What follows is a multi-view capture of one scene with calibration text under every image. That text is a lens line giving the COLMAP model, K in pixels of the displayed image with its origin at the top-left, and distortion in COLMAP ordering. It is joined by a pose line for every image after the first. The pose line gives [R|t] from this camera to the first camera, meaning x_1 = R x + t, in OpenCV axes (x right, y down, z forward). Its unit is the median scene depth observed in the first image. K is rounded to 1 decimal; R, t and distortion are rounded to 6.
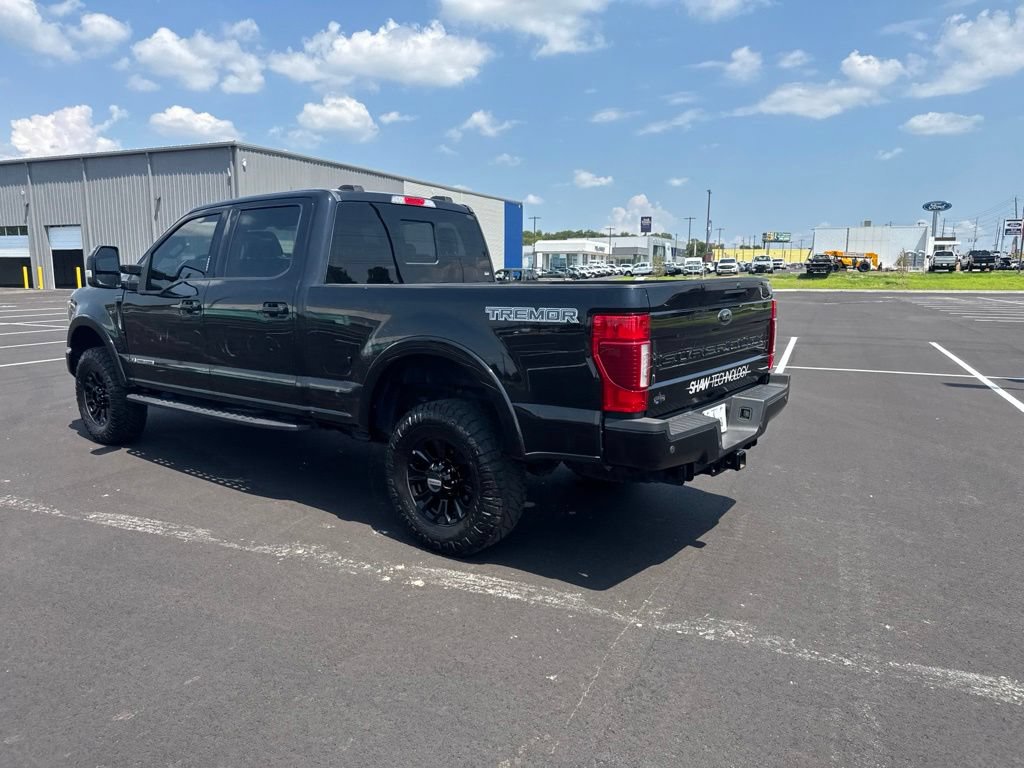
lens RADIAL K [[714.6, 0, 506.0], [0, 714.6, 390.0], [0, 0, 1]] dist [0.082271, -0.116915]
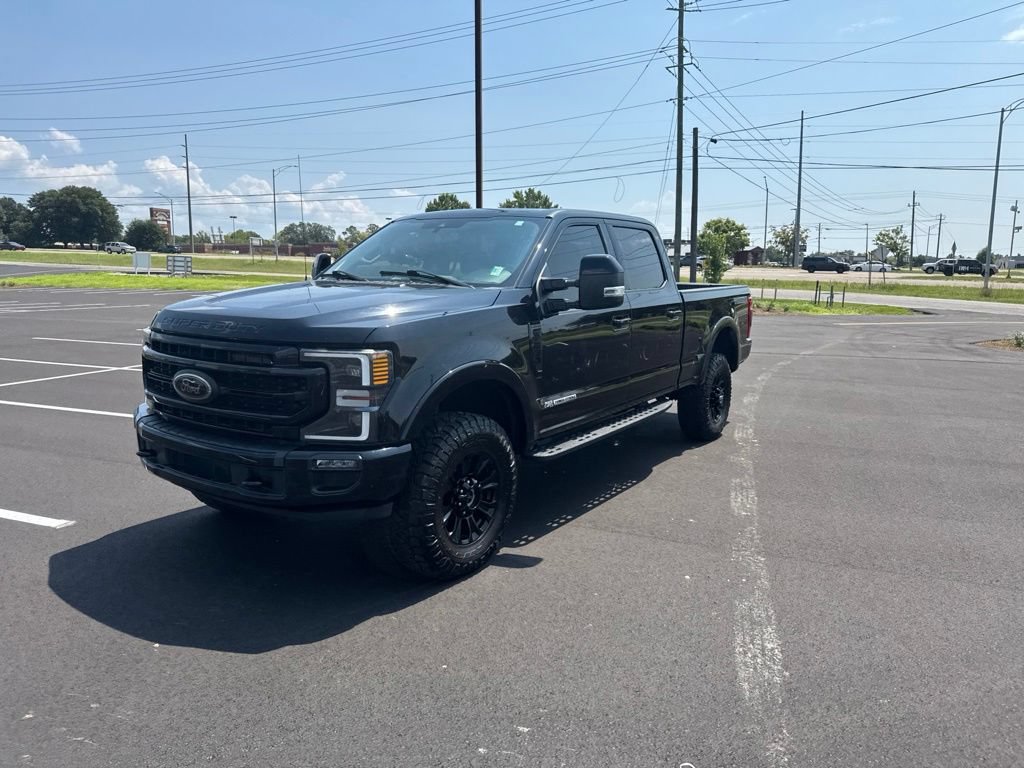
lens RADIAL K [[722.6, 0, 496.3], [0, 722.6, 381.0], [0, 0, 1]] dist [0.053371, -0.089689]
pose [[-0.055911, -0.149867, 0.987124, -1.542398], [0.149240, 0.976309, 0.156678, -0.233777], [-0.987219, 0.156078, -0.032220, 1.335961]]
